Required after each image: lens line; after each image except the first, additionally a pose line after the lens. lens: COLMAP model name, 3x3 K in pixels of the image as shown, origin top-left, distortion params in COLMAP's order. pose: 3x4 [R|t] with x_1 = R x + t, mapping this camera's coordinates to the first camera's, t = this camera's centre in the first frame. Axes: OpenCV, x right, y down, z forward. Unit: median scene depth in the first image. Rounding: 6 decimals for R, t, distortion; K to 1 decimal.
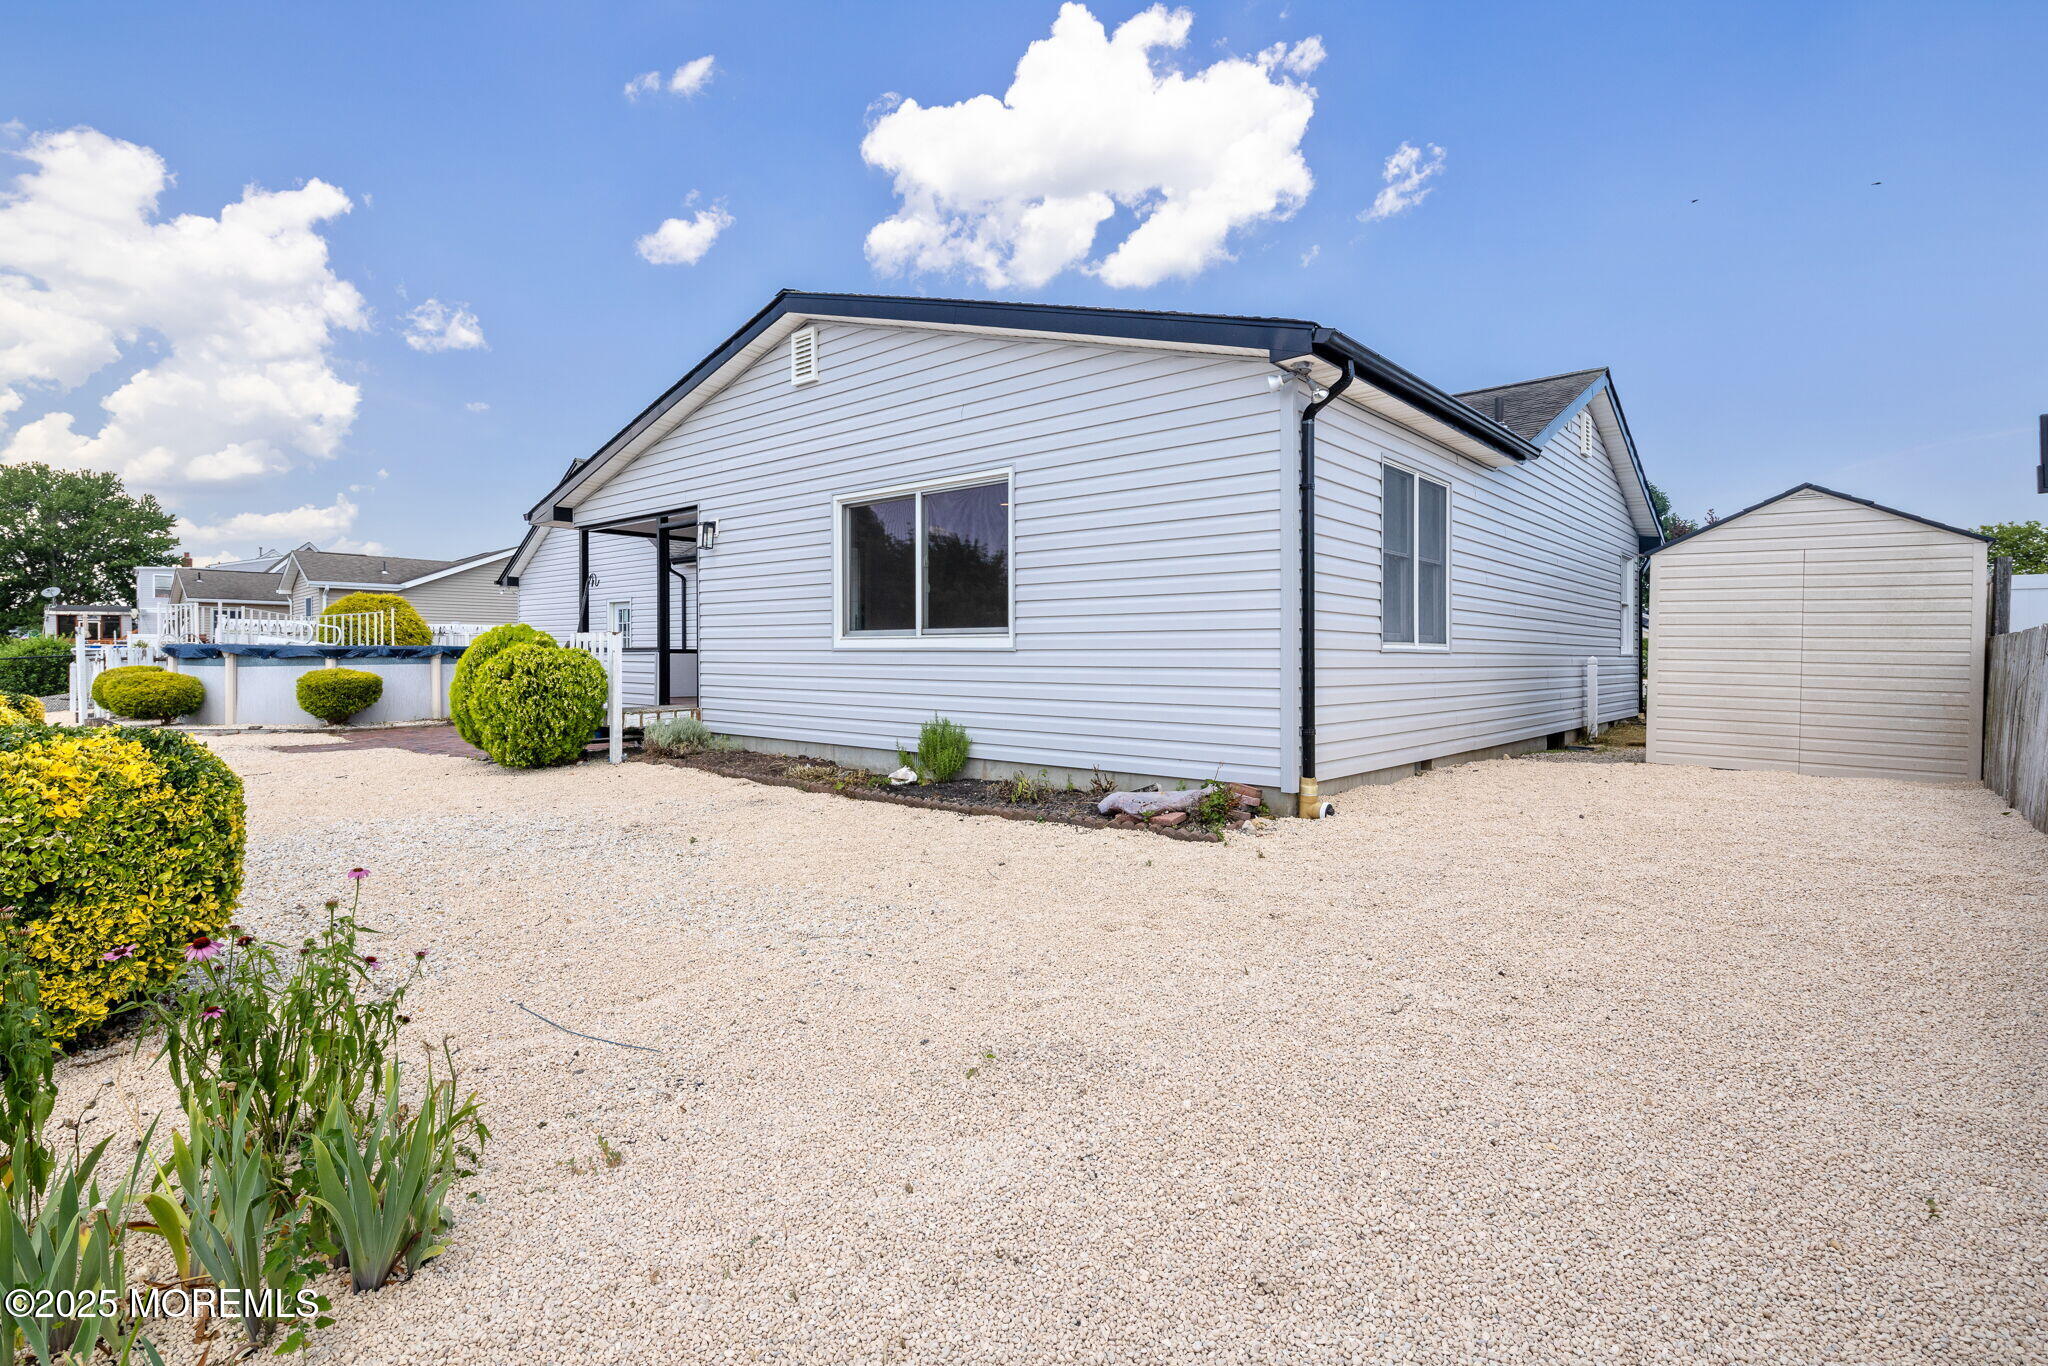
lens RADIAL K [[997.3, 0, 1034.0], [0, 997.3, 668.7], [0, 0, 1]] dist [0.004474, -0.005577]
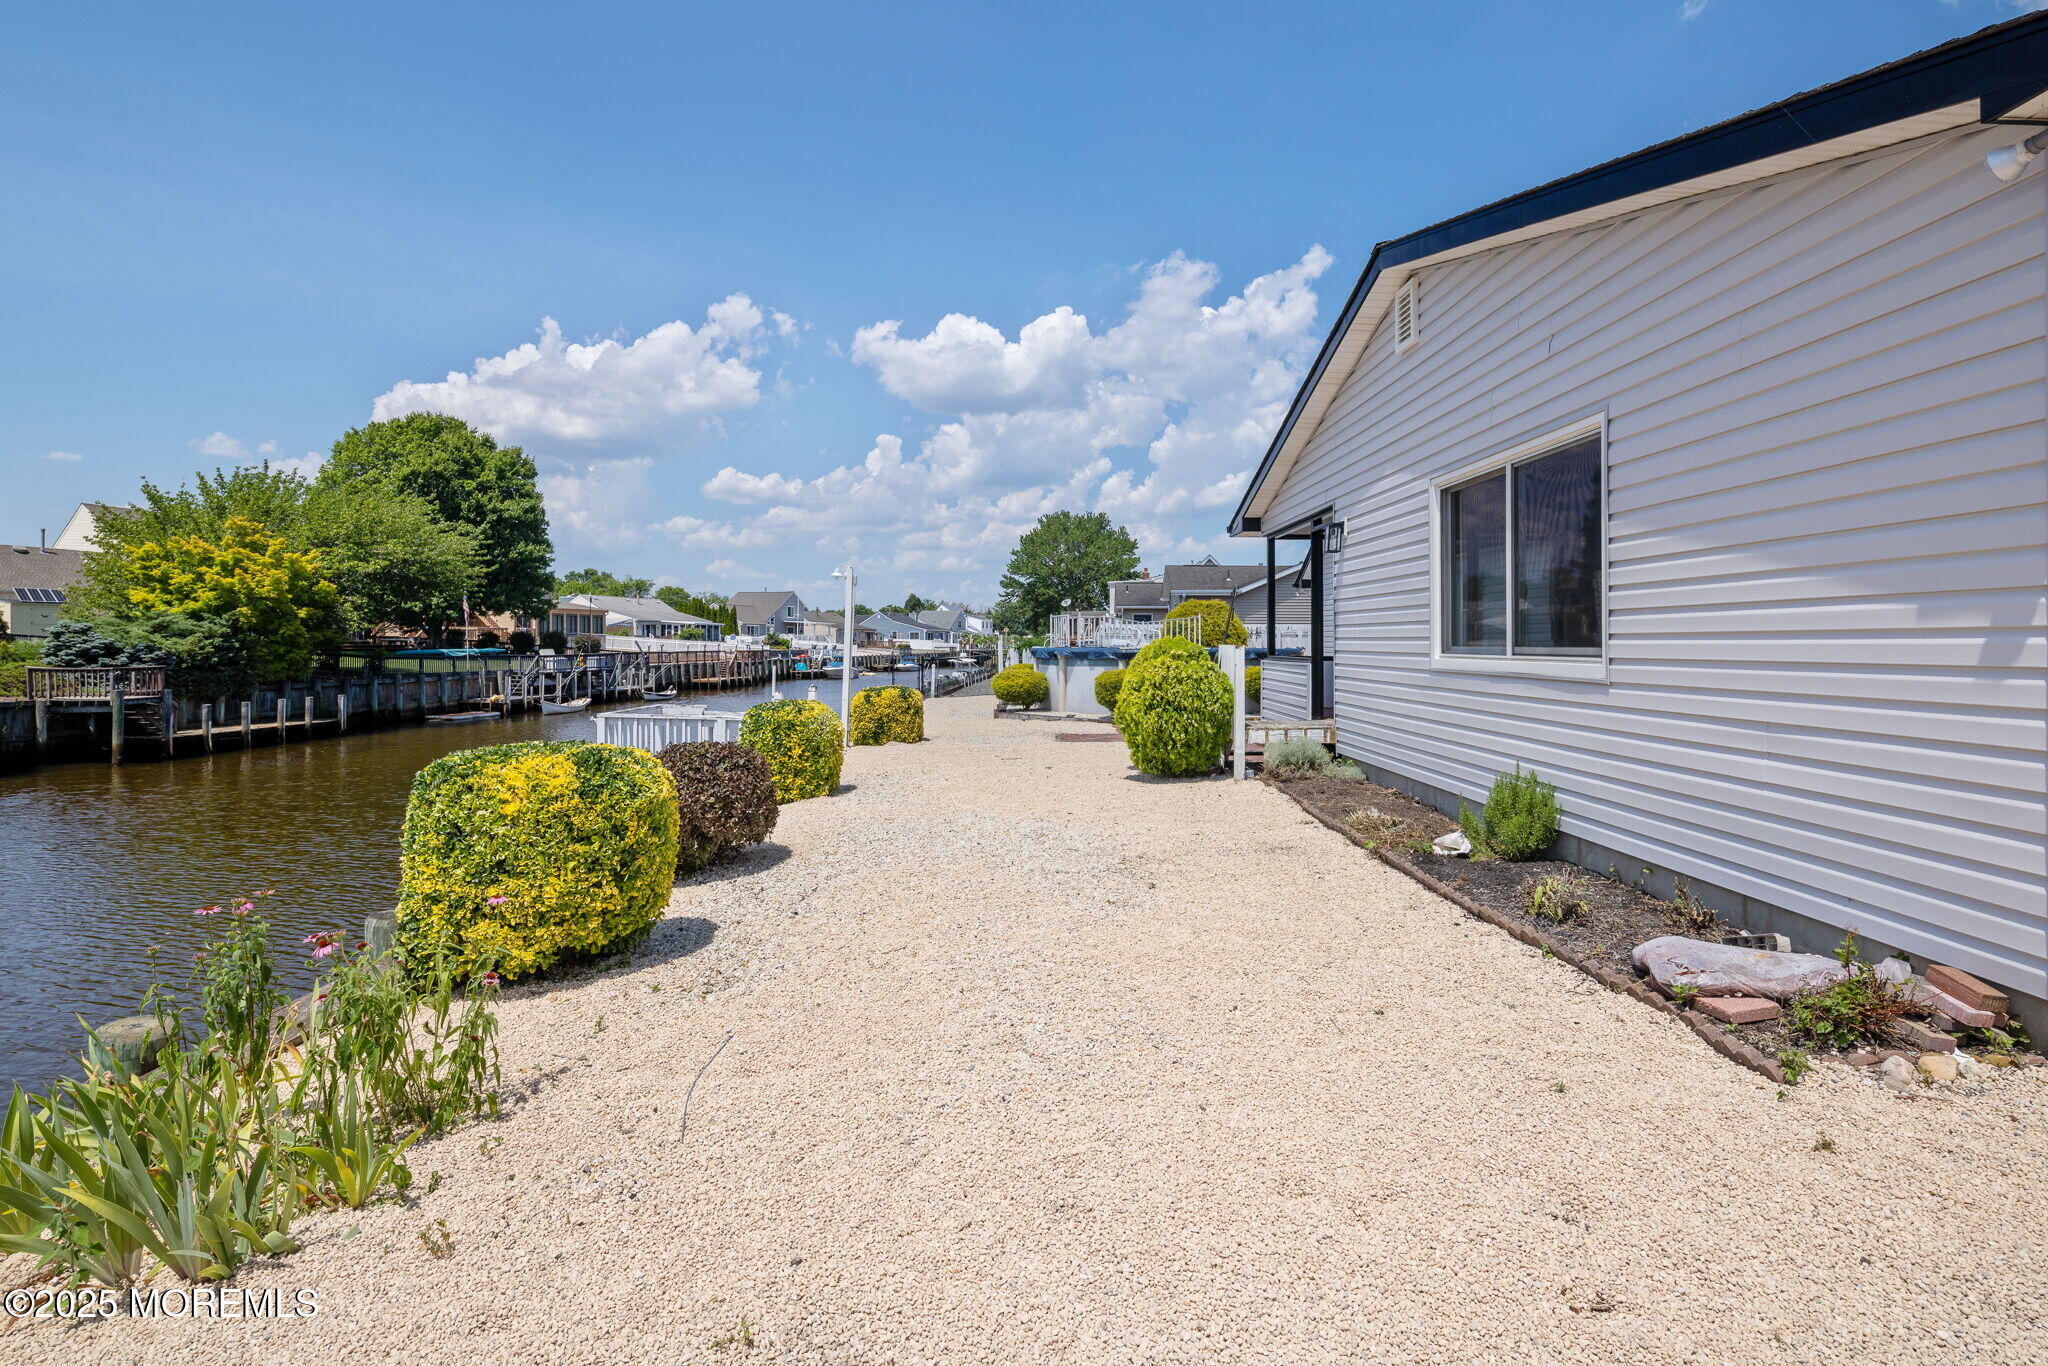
lens RADIAL K [[997.3, 0, 1036.6], [0, 997.3, 657.5], [0, 0, 1]] dist [0.004474, -0.005577]
pose [[0.653180, 0.010998, -0.757123, 0.203388], [-0.009785, 0.999934, 0.006083, -0.031120], [0.757139, 0.003435, 0.653244, 0.226364]]
